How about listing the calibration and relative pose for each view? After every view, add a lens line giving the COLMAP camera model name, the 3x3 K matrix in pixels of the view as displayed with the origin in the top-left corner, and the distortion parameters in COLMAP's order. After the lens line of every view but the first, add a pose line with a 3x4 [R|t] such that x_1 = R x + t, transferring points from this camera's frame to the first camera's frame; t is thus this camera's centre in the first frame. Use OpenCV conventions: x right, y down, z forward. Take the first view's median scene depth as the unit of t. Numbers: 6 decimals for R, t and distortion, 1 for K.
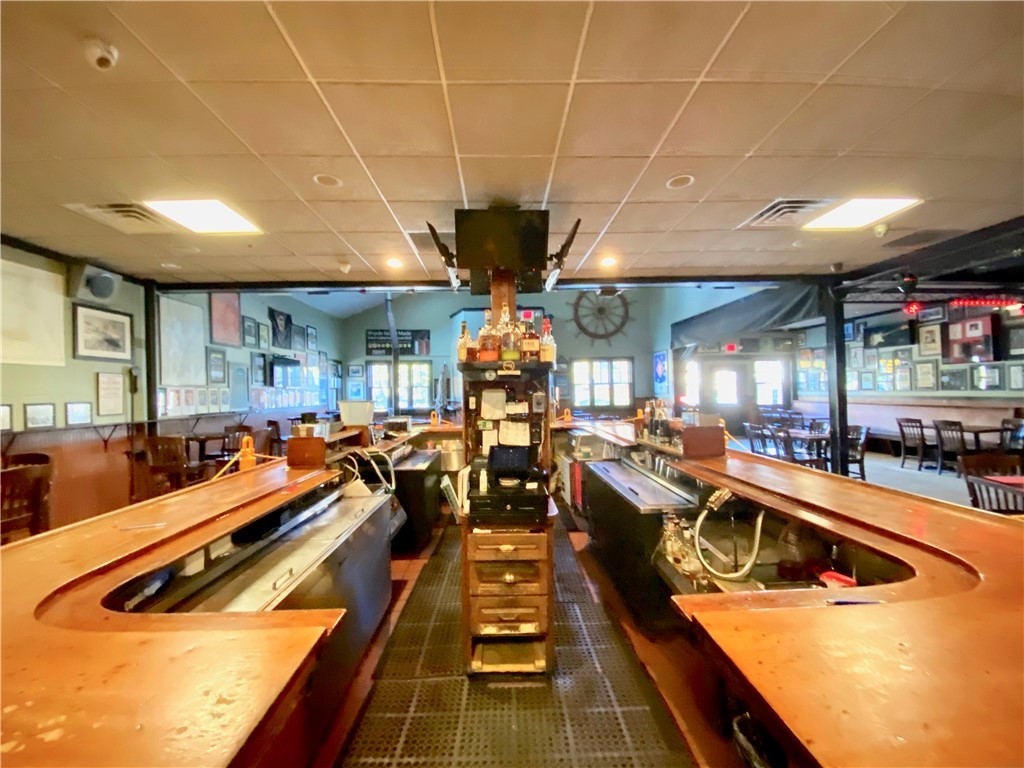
lens RADIAL K [[411.9, 0, 510.4], [0, 411.9, 385.5], [0, 0, 1]] dist [0.032751, -0.027080]
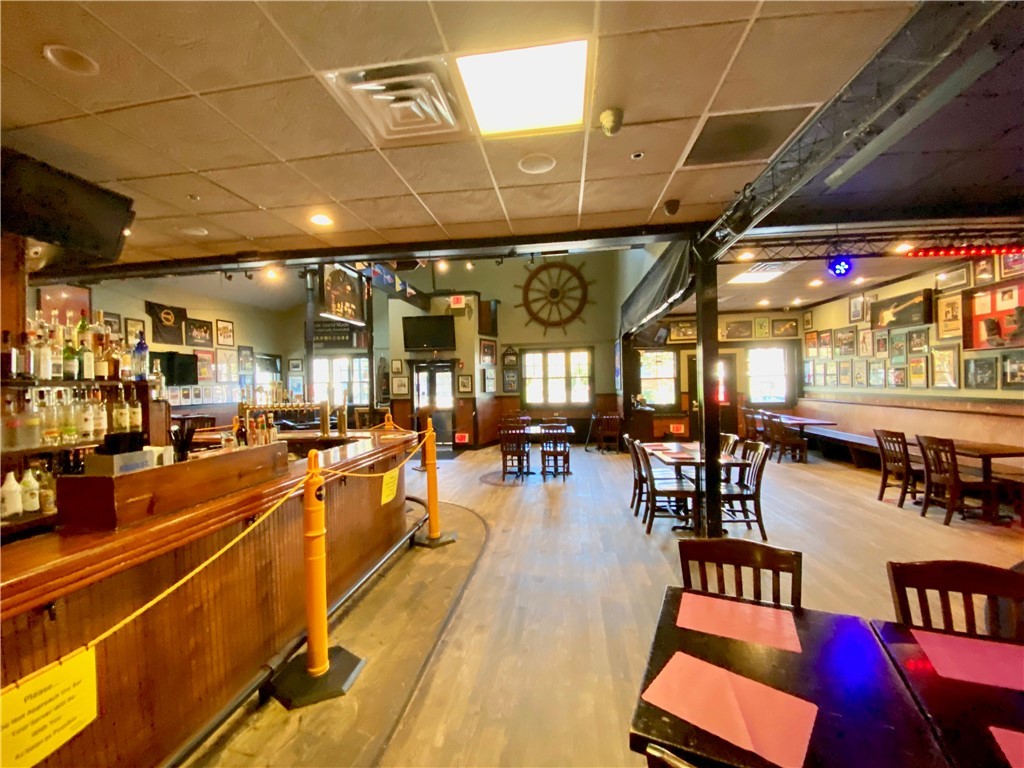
lens RADIAL K [[411.9, 0, 510.4], [0, 411.9, 385.5], [0, 0, 1]] dist [0.032751, -0.027080]
pose [[0.986177, -0.000521, -0.165693, 0.332329], [0.004208, 0.999751, 0.021902, -0.009593], [0.165641, -0.022296, 0.985934, 0.156363]]
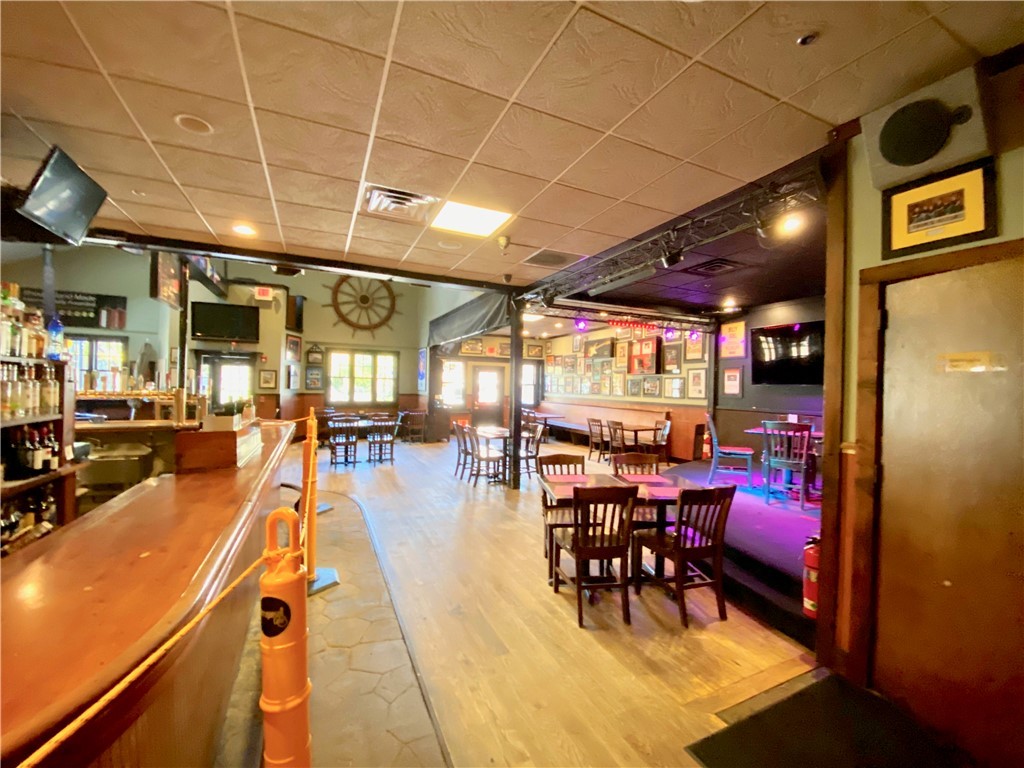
lens RADIAL K [[411.9, 0, 510.4], [0, 411.9, 385.5], [0, 0, 1]] dist [0.032751, -0.027080]
pose [[0.918718, 0.041439, 0.392734, 0.198802], [-0.045728, 0.998953, 0.001569, -0.004659], [-0.392257, -0.019400, 0.919651, 0.005524]]
